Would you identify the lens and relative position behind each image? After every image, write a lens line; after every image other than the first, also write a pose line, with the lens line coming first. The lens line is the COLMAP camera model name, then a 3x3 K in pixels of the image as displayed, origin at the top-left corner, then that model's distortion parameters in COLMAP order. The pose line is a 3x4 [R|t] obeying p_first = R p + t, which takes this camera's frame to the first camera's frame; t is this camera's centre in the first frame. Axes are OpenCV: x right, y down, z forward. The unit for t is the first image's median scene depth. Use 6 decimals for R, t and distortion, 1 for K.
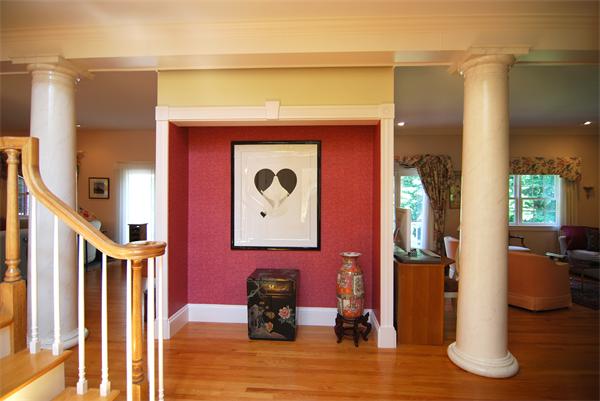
lens RADIAL K [[323.9, 0, 301.3], [0, 323.9, 199.9], [0, 0, 1]] dist [0.007401, 0.002677]
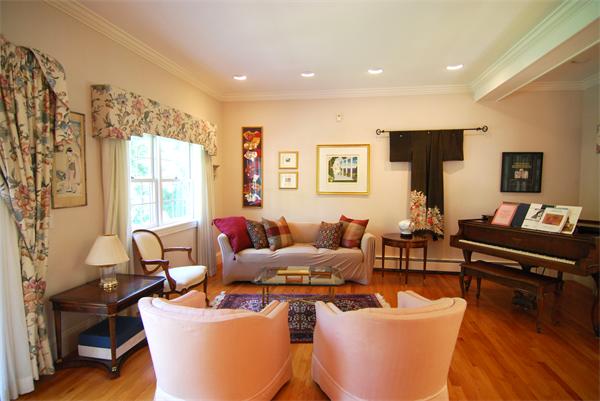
lens RADIAL K [[323.9, 0, 302.3], [0, 323.9, 199.5], [0, 0, 1]] dist [0.007401, 0.002677]
pose [[0.096082, -0.068445, 0.993017, 0.113808], [-0.009168, 0.997530, 0.069643, -0.011801], [-0.995331, -0.015795, 0.095217, 0.645688]]
